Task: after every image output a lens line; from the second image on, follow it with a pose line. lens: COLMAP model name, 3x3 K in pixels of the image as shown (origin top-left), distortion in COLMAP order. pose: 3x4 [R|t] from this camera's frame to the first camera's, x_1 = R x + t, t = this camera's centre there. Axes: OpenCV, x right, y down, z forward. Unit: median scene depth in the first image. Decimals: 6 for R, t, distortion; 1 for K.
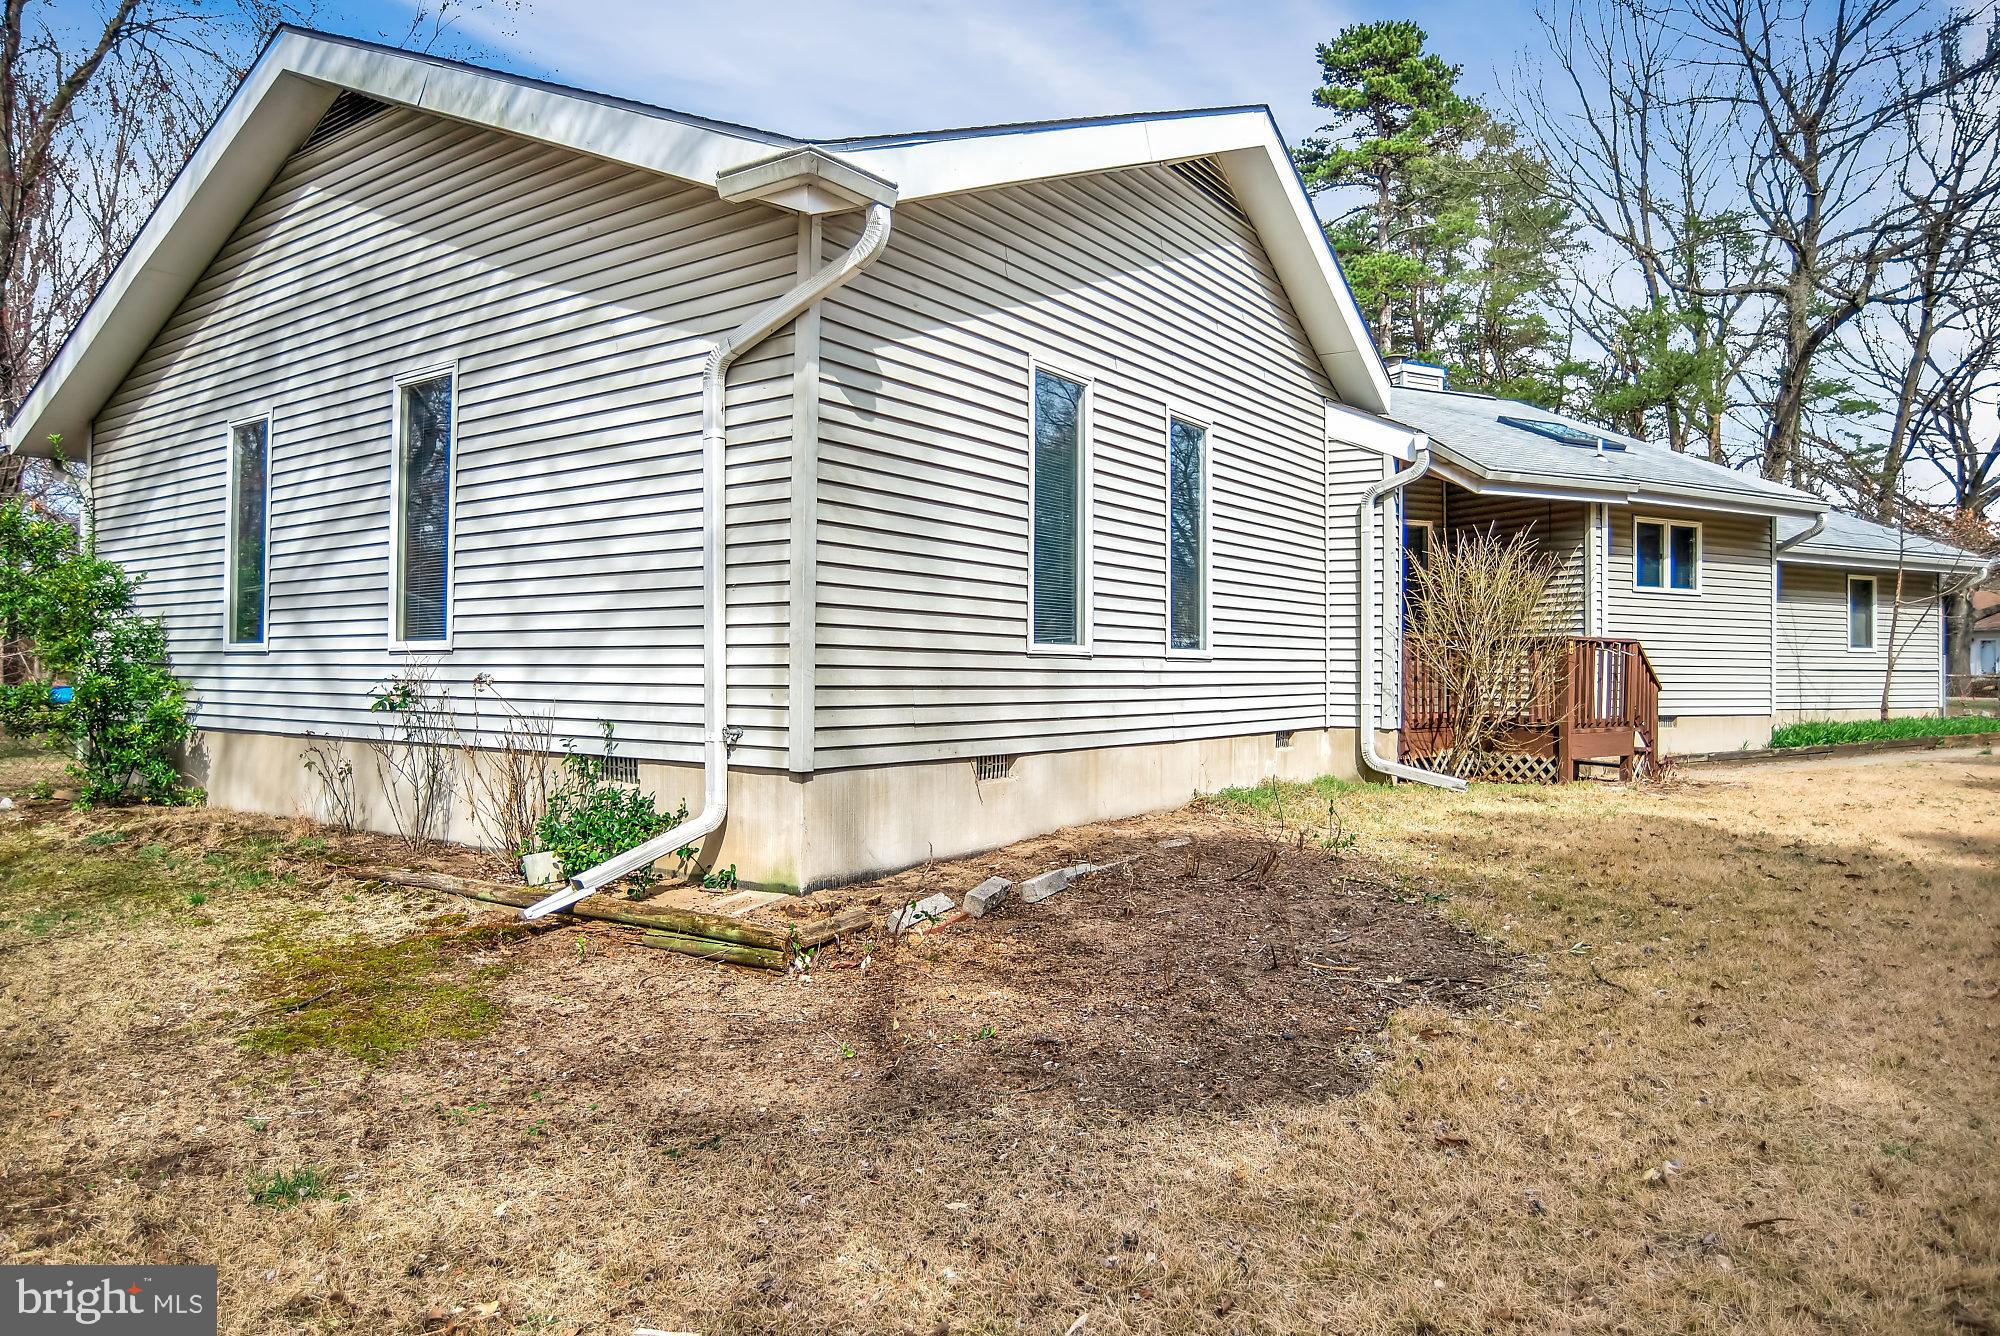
lens RADIAL K [[1193.8, 0, 1000.0], [0, 1193.8, 668.0], [0, 0, 1]] dist [-0.087537, 0.000061]
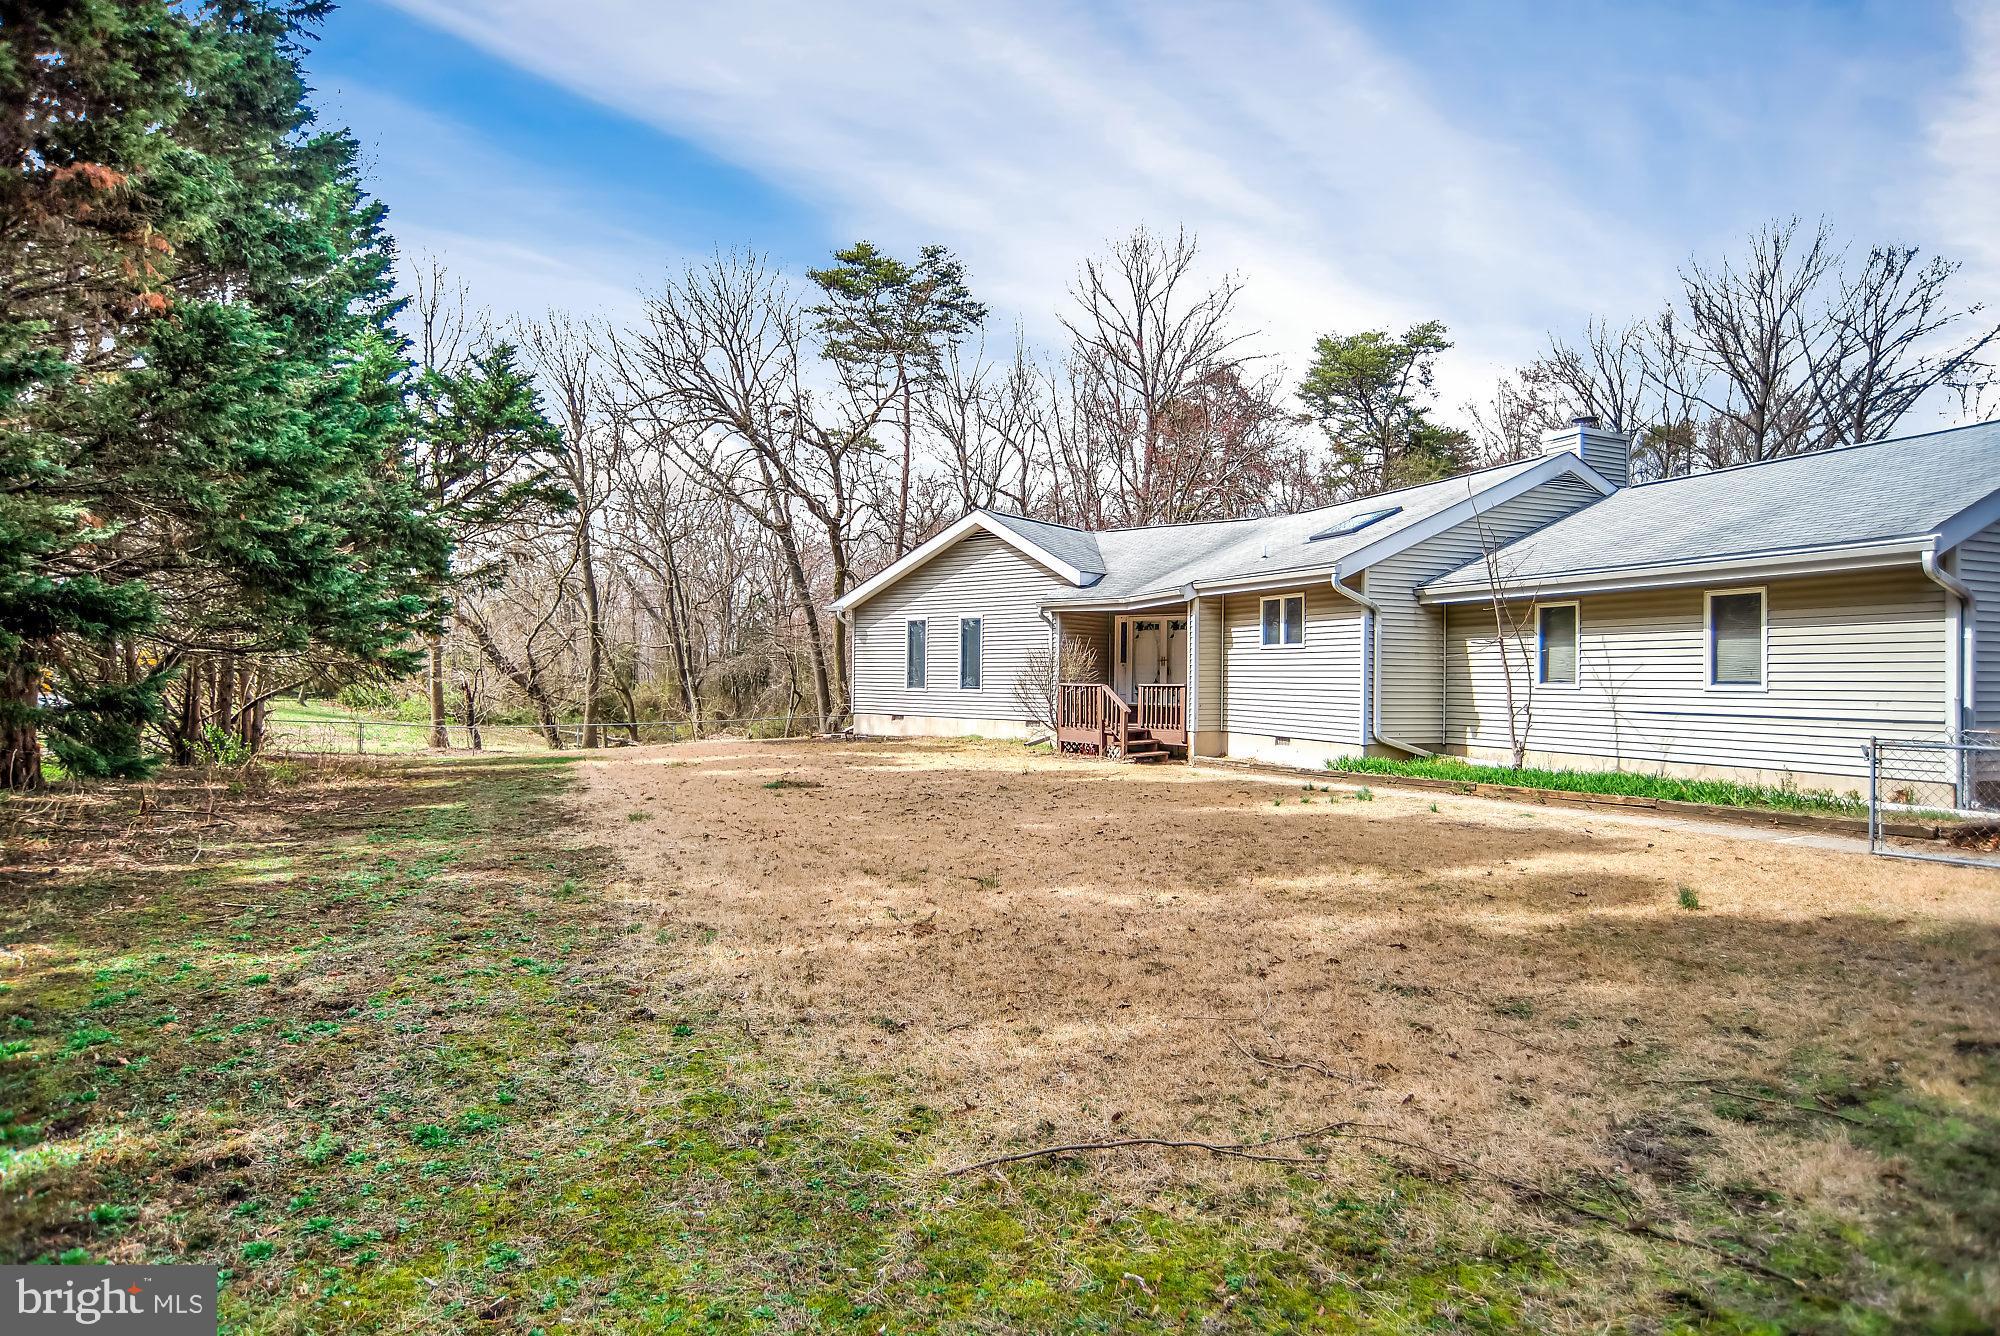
lens RADIAL K [[1025.8, 0, 1000.0], [0, 1025.8, 668.0], [0, 0, 1]] dist [-0.064510, 0.000266]
pose [[-0.003029, -0.021361, -0.999767, 1.970793], [-0.016142, 0.999643, -0.021310, -0.010876], [0.999865, 0.016074, -0.003373, 0.732442]]
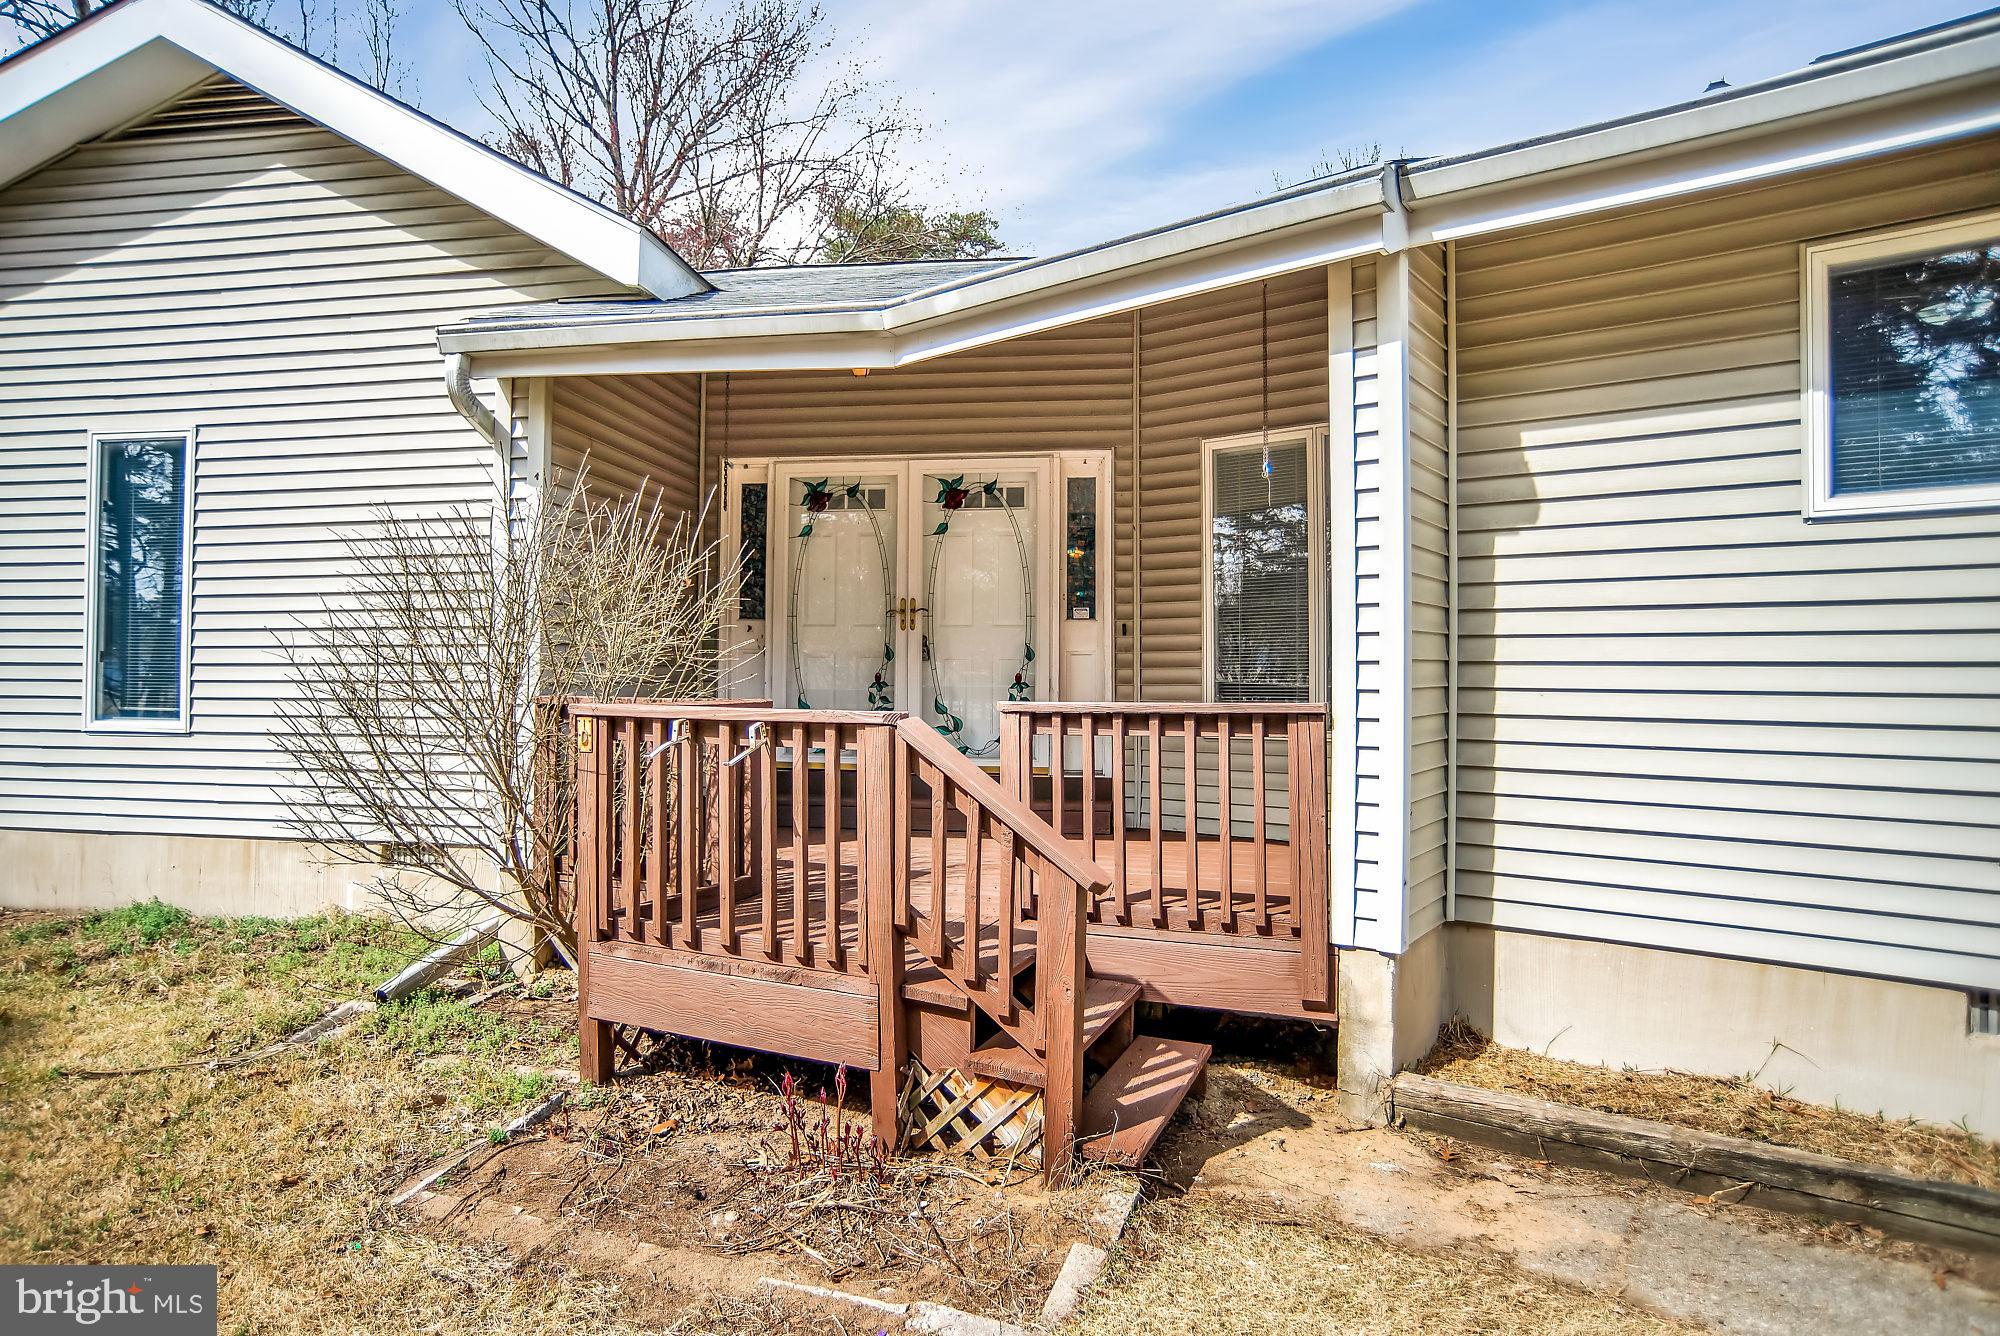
lens RADIAL K [[1120.9, 0, 1000.0], [0, 1120.9, 668.0], [0, 0, 1]] dist [-0.101399, 0.051288]
pose [[0.509796, -0.016508, -0.860137, 0.722074], [-0.005513, 0.999733, -0.022455, -0.025591], [0.860278, 0.016189, 0.509568, 0.760491]]
